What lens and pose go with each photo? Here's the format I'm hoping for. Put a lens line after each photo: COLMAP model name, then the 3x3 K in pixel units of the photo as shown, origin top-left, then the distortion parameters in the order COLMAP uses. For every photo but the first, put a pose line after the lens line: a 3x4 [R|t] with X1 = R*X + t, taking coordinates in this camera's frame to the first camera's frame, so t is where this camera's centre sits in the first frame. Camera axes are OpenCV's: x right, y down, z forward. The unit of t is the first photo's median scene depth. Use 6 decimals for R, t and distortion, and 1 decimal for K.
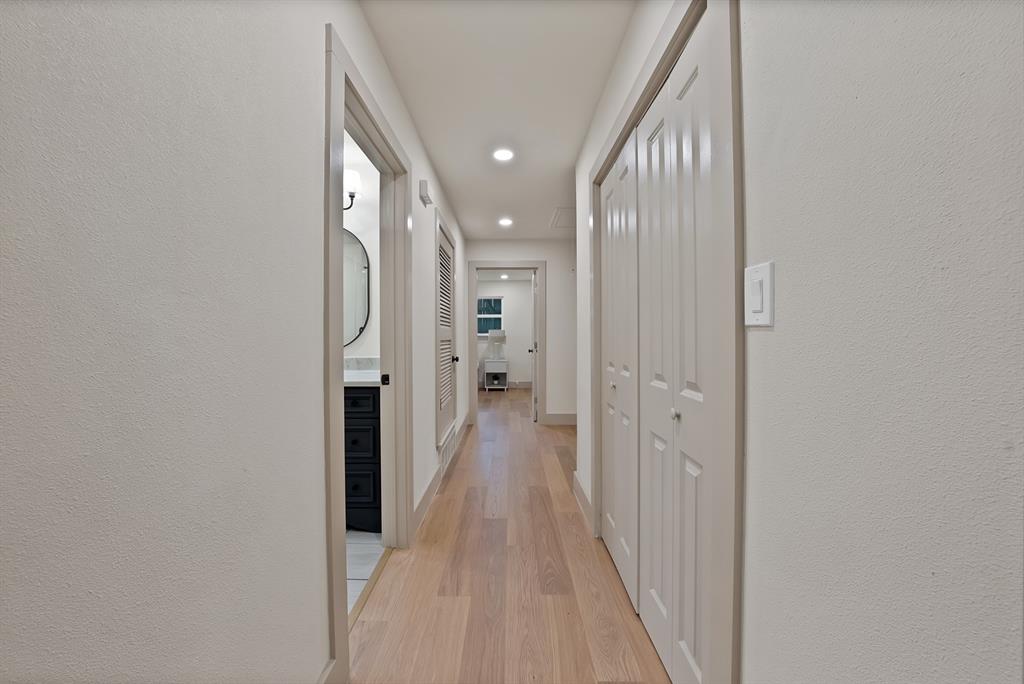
lens RADIAL K [[366.1, 0, 507.1], [0, 366.1, 338.2], [0, 0, 1]] dist [-0.013242, 0.000042]
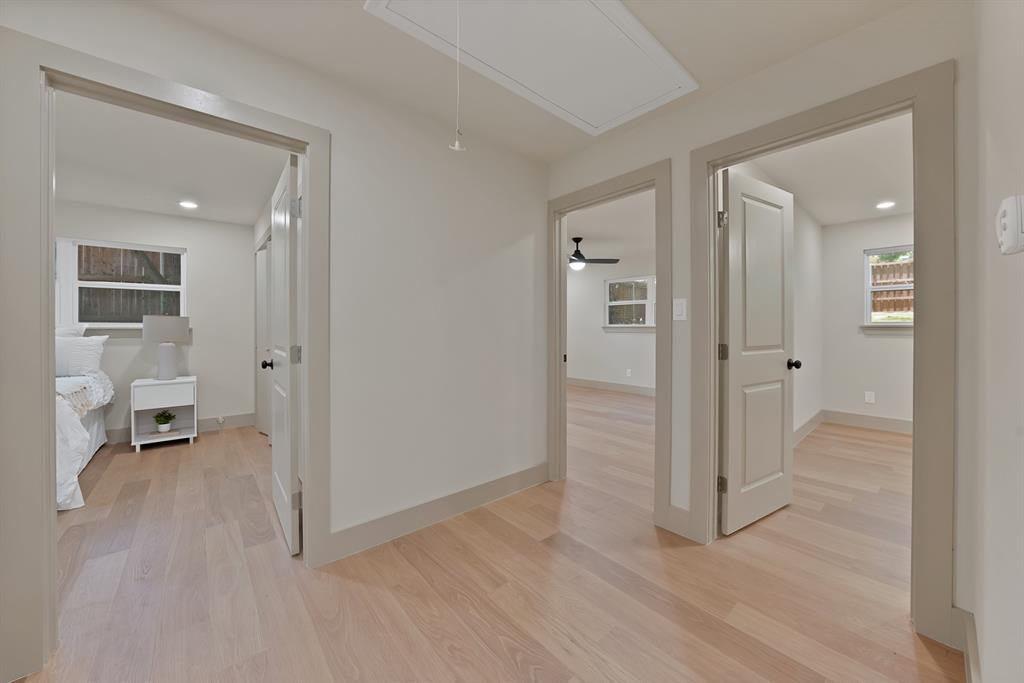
lens RADIAL K [[378.3, 0, 517.2], [0, 378.3, 333.5], [0, 0, 1]] dist [-0.003115, 0.000016]
pose [[0.760124, -0.001209, 0.649776, -0.001375], [-0.000359, 0.999997, 0.002281, -0.001400], [-0.649777, -0.001967, 0.760122, 0.341338]]
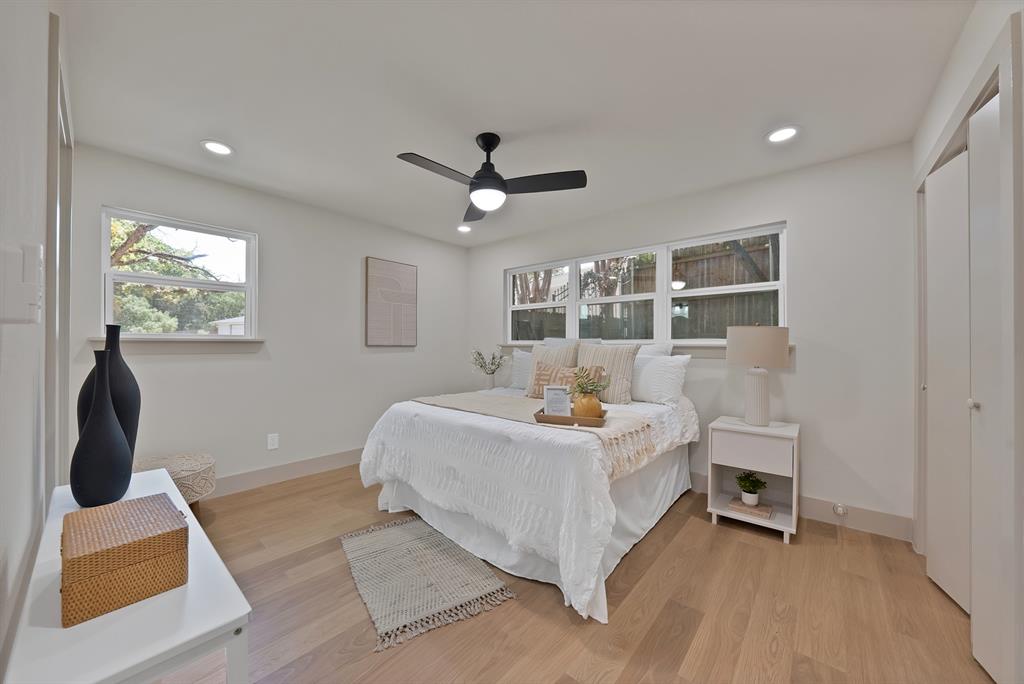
lens RADIAL K [[364.3, 0, 512.0], [0, 364.3, 342.0], [0, 0, 1]] dist [-0.014896, 0.000127]
pose [[0.755841, 0.002197, -0.654752, 0.016151], [-0.008796, 0.999938, -0.006799, -0.006446], [0.654696, 0.010899, 0.755813, 0.647253]]
